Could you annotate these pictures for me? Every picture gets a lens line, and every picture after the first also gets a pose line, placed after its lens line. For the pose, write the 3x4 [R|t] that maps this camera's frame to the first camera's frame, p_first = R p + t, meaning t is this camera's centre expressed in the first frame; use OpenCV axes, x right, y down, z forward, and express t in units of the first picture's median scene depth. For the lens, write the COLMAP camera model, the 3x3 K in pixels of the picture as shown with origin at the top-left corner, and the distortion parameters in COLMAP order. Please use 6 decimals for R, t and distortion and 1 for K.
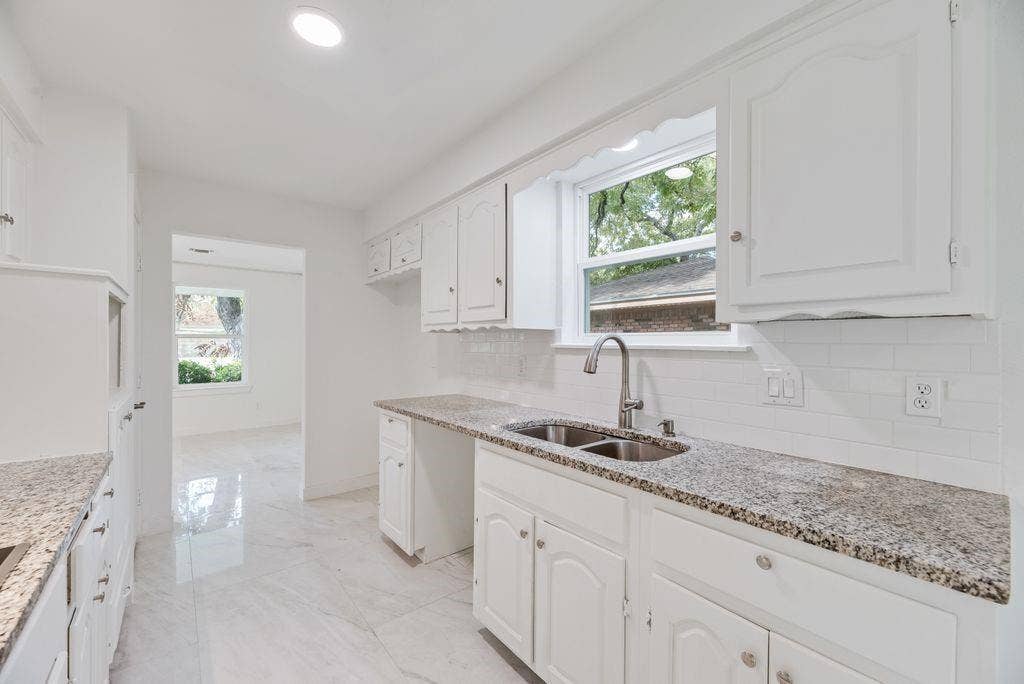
lens RADIAL K [[410.7, 0, 507.2], [0, 410.7, 340.4], [0, 0, 1]] dist [0.000146, -0.001065]
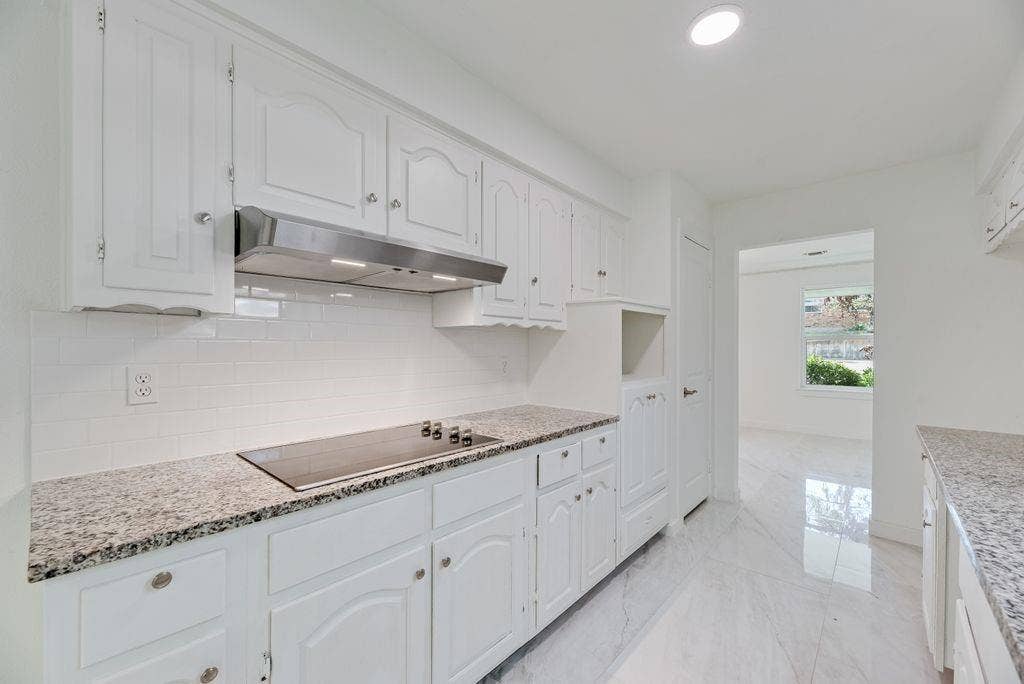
lens RADIAL K [[410.7, 0, 511.2], [0, 410.7, 348.5], [0, 0, 1]] dist [0.000146, -0.001065]
pose [[0.148700, 0.003521, -0.988876, 0.378855], [0.010569, 0.999931, 0.005150, 0.007801], [0.988826, -0.011217, 0.148653, 0.300603]]
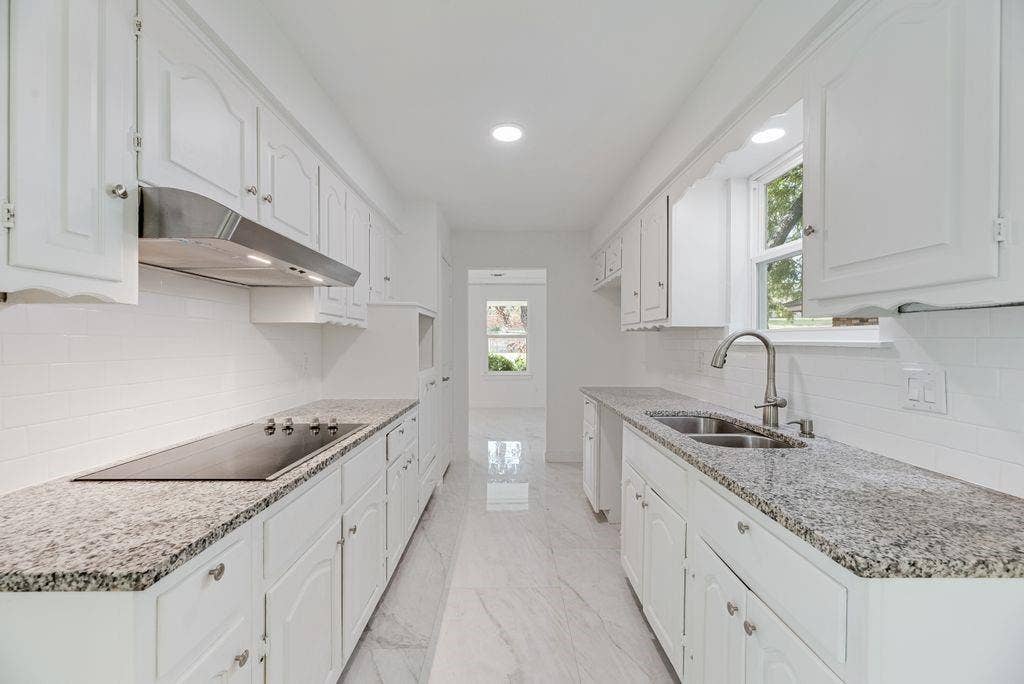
lens RADIAL K [[410.7, 0, 510.1], [0, 410.7, 342.7], [0, 0, 1]] dist [0.000146, -0.001065]
pose [[0.779841, -0.001990, -0.625974, 0.417812], [0.007882, 0.999947, 0.006641, 0.003715], [0.625928, -0.010112, 0.779816, -0.150488]]
